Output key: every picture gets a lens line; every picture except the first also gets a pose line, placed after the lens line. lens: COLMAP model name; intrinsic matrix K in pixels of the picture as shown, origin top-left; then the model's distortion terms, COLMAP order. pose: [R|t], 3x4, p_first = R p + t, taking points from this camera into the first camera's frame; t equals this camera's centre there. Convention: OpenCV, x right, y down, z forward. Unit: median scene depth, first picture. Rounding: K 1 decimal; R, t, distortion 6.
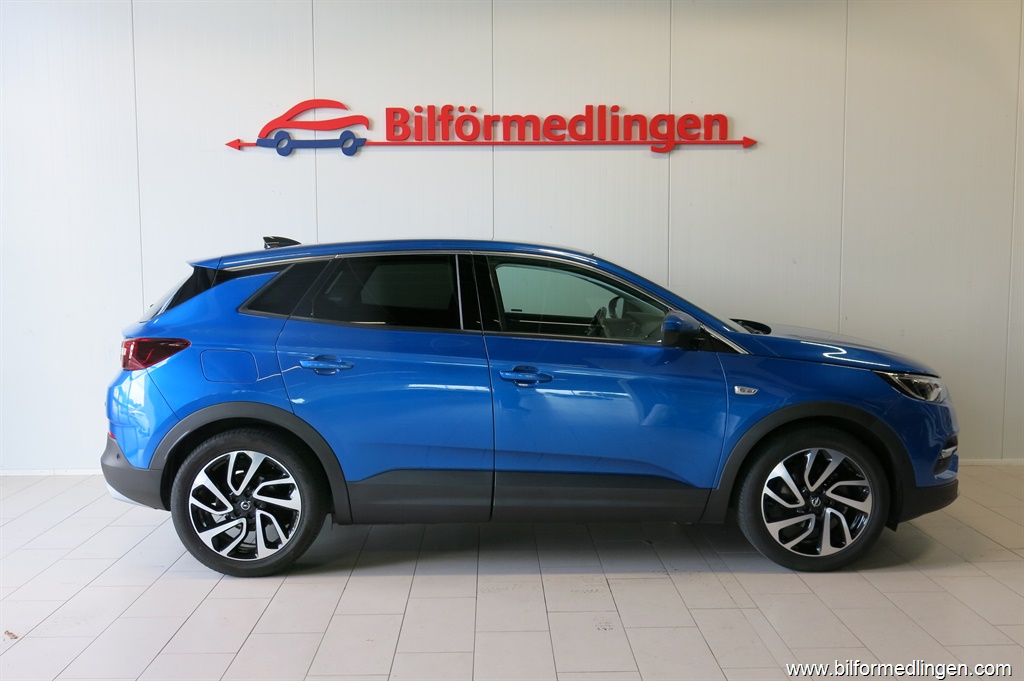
lens RADIAL K [[979.3, 0, 512.0], [0, 979.3, 340.5], [0, 0, 1]] dist [0.001245, -0.000019]
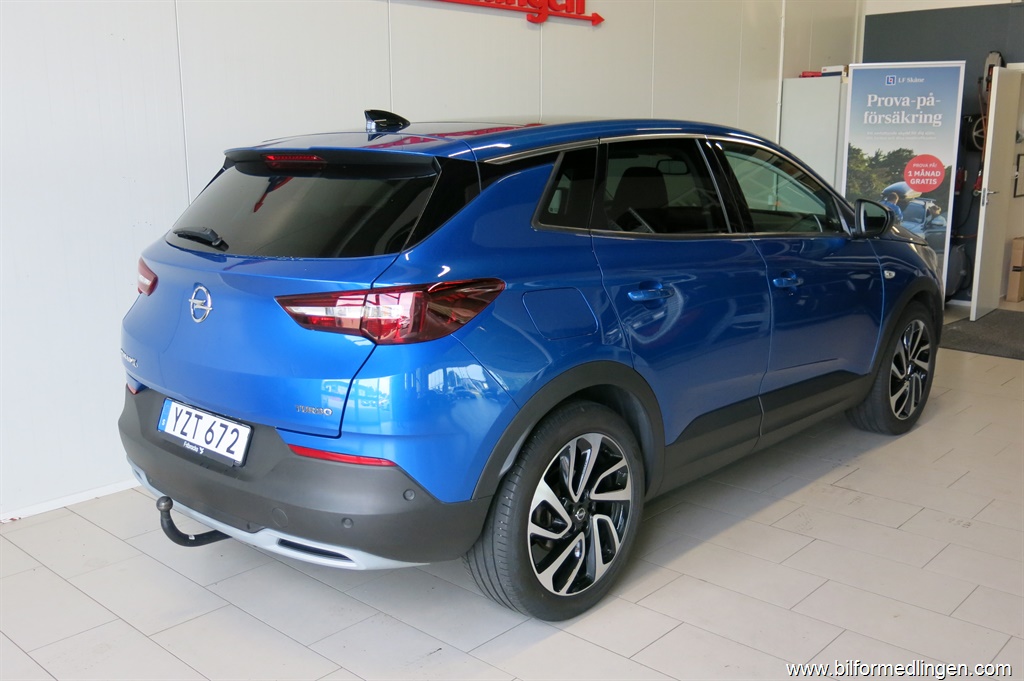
lens RADIAL K [[979.3, 0, 512.0], [0, 979.3, 340.5], [0, 0, 1]] dist [0.001245, -0.000019]
pose [[0.690119, -0.145890, 0.708838, -0.764563], [0.067397, 0.988170, 0.137763, -0.046819], [-0.720550, -0.047299, 0.691787, 0.567568]]
